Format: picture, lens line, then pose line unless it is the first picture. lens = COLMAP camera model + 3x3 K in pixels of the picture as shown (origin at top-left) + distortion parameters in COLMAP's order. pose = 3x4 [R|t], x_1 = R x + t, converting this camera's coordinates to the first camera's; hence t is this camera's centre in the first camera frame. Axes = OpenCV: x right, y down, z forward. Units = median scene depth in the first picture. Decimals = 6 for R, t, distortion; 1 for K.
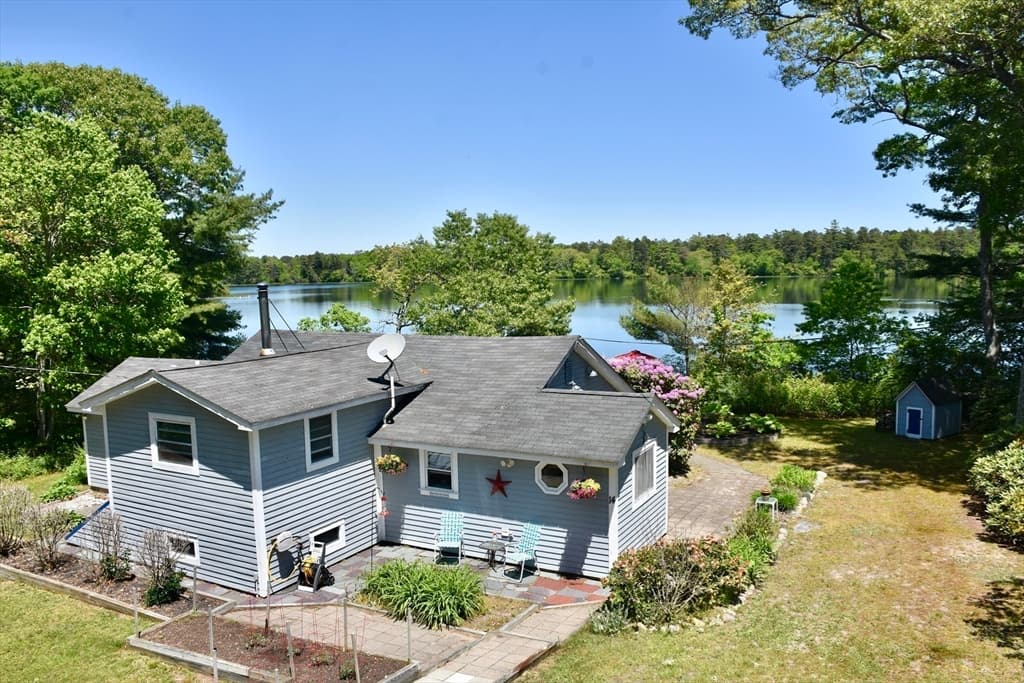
lens RADIAL K [[797.1, 0, 512.0], [0, 797.1, 341.5], [0, 0, 1]] dist [-0.138586, 0.086597]
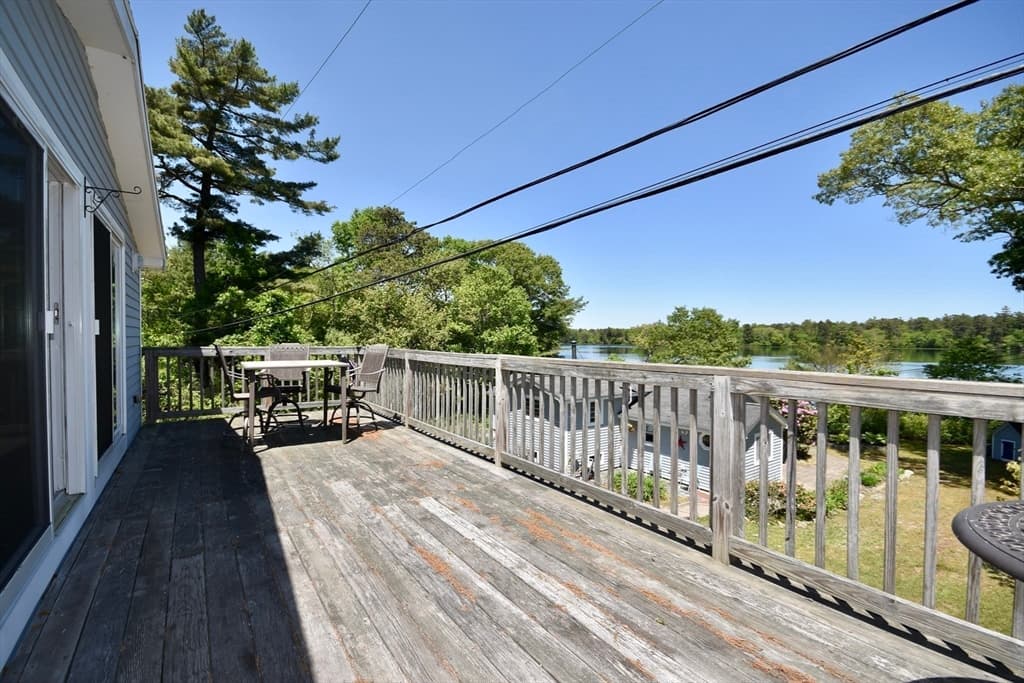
lens RADIAL K [[447.3, 0, 512.0], [0, 447.3, 341.5], [0, 0, 1]] dist [-0.000982, -0.000044]
pose [[0.897439, 0.025575, -0.440396, 0.055218], [-0.061182, 0.995886, -0.066842, 0.014503], [0.436875, 0.086931, 0.895312, -0.137938]]
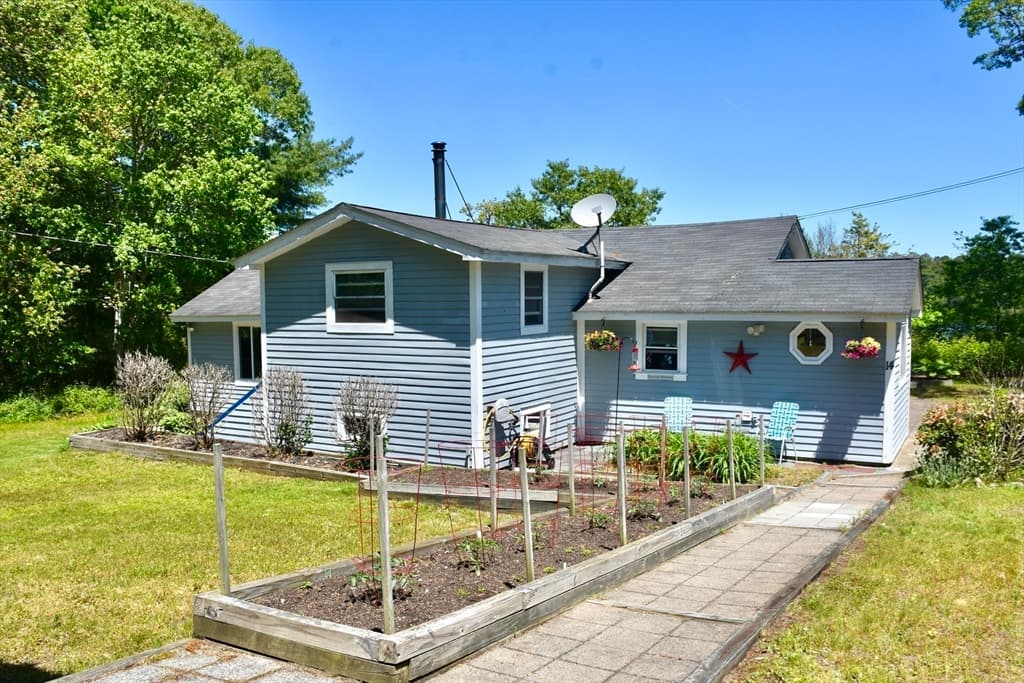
lens RADIAL K [[839.6, 0, 516.0], [0, 839.6, 356.2], [0, 0, 1]] dist [-0.134013, 0.087382]
pose [[0.999775, 0.015532, -0.014423, -0.141294], [-0.015880, 0.999577, -0.024346, 0.117820], [0.014039, 0.024569, 0.999600, 0.063098]]
